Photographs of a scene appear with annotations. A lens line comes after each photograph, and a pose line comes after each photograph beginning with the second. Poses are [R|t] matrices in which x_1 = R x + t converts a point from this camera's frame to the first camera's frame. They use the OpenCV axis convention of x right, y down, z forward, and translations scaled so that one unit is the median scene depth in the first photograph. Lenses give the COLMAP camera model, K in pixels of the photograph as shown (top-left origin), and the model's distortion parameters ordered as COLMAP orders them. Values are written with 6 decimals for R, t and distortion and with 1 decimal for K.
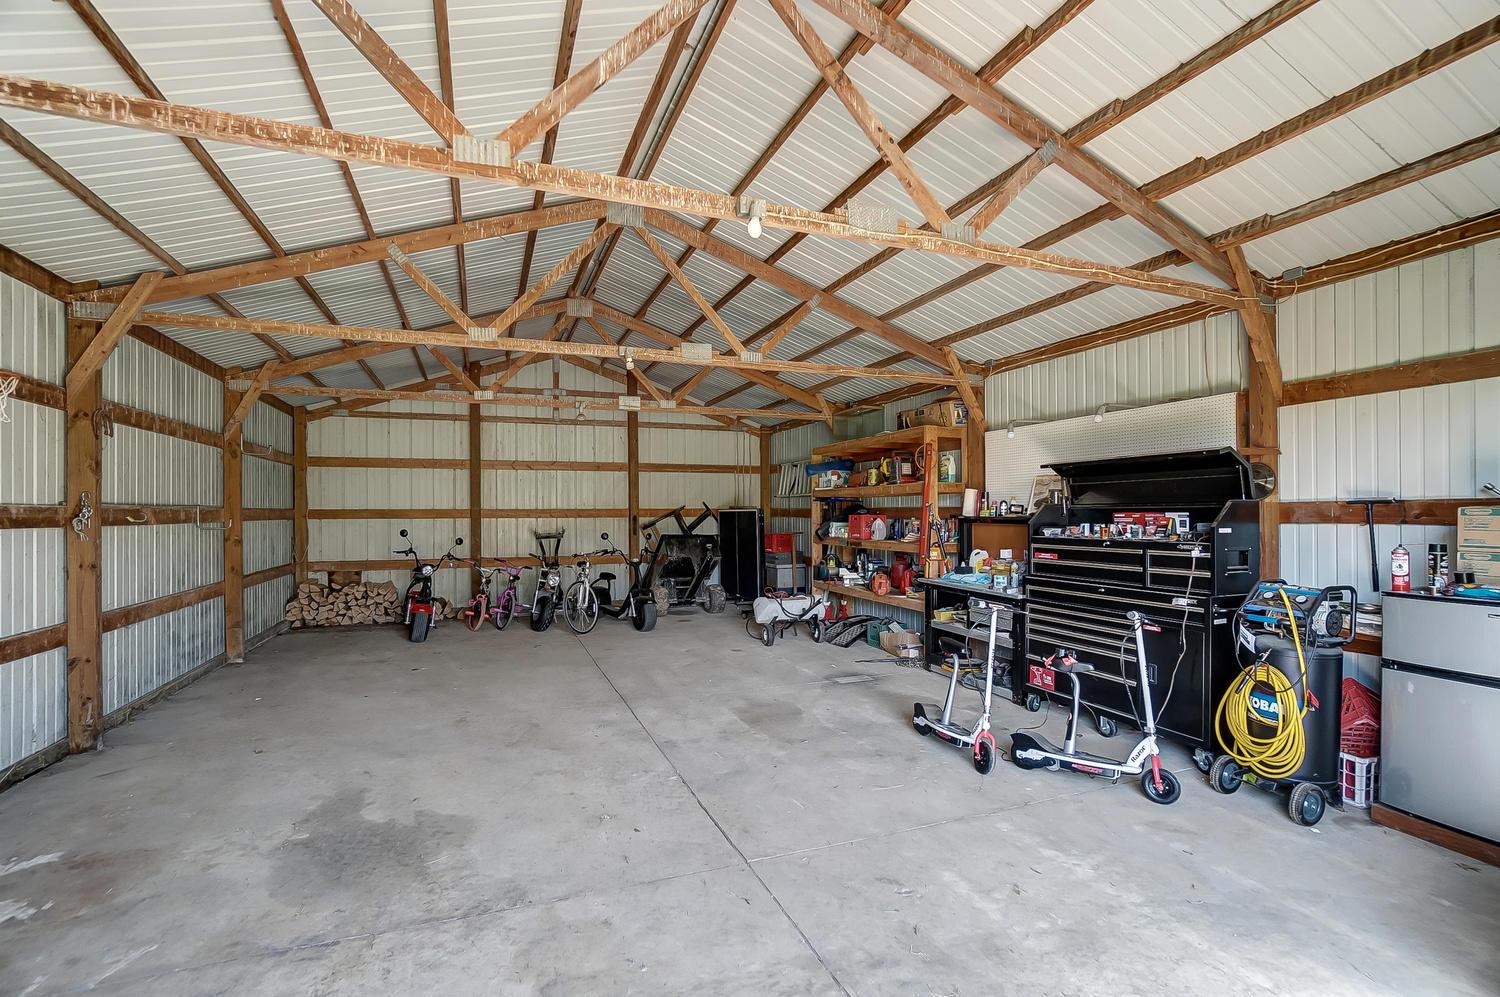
lens RADIAL K [[663.7, 0, 717.1], [0, 663.7, 495.1], [0, 0, 1]] dist [-0.058483, 0.024047]
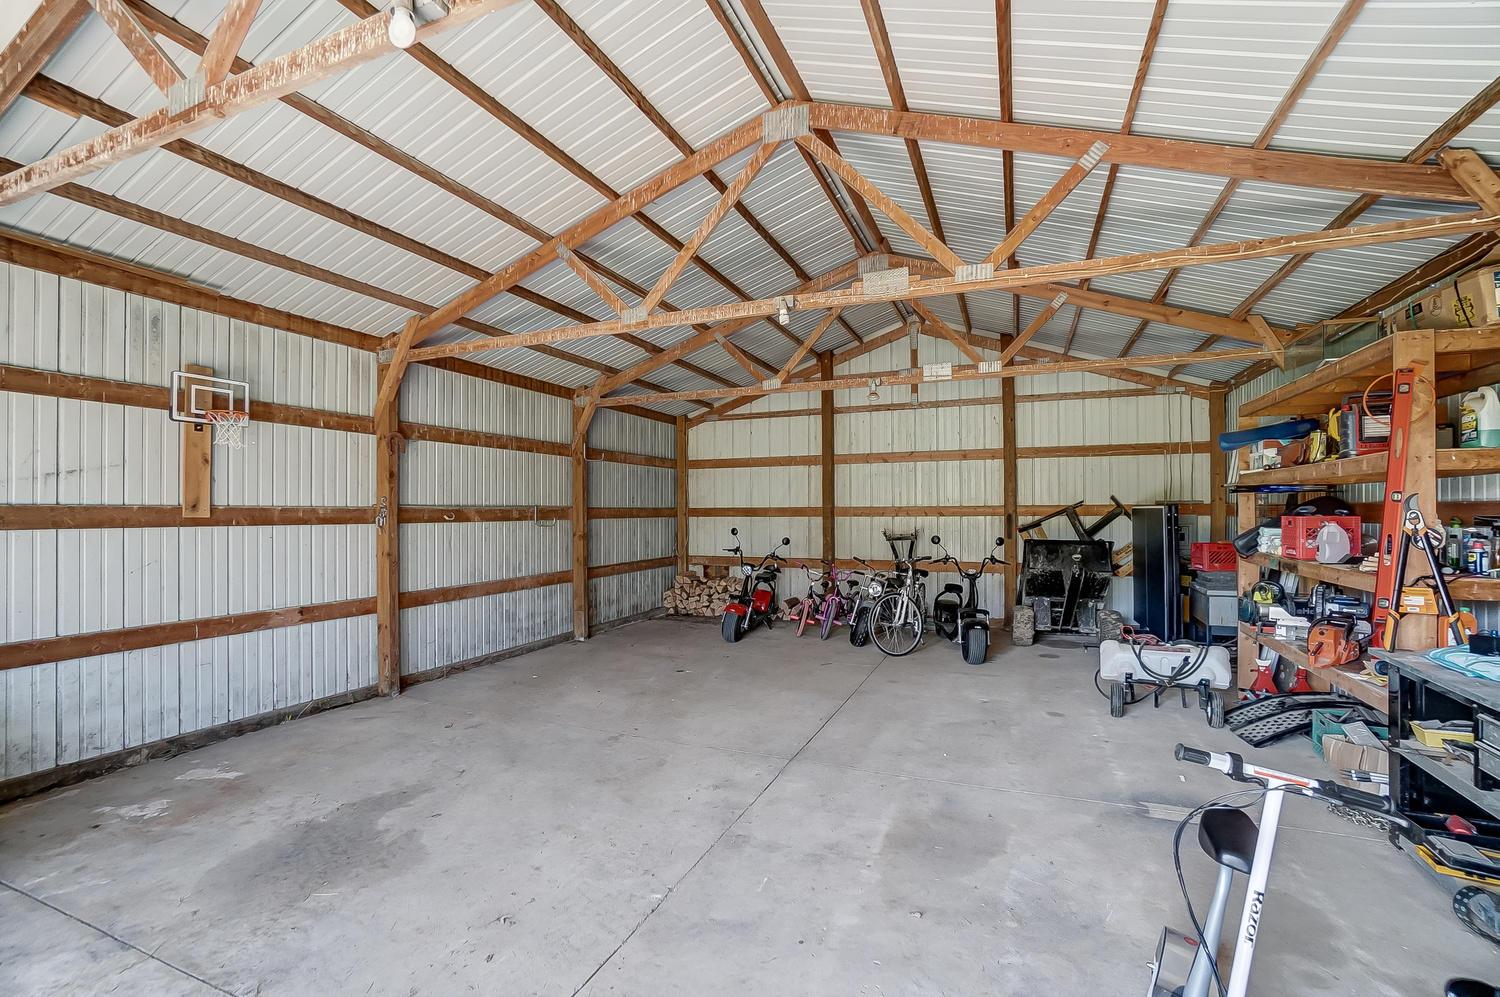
lens RADIAL K [[663.4, 0, 730.5], [0, 663.4, 494.2], [0, 0, 1]] dist [-0.062874, 0.023999]
pose [[0.733975, -0.016031, -0.678988, 0.250752], [0.019389, 0.999809, -0.002646, 0.004262], [0.678900, -0.011223, 0.734145, 0.298190]]
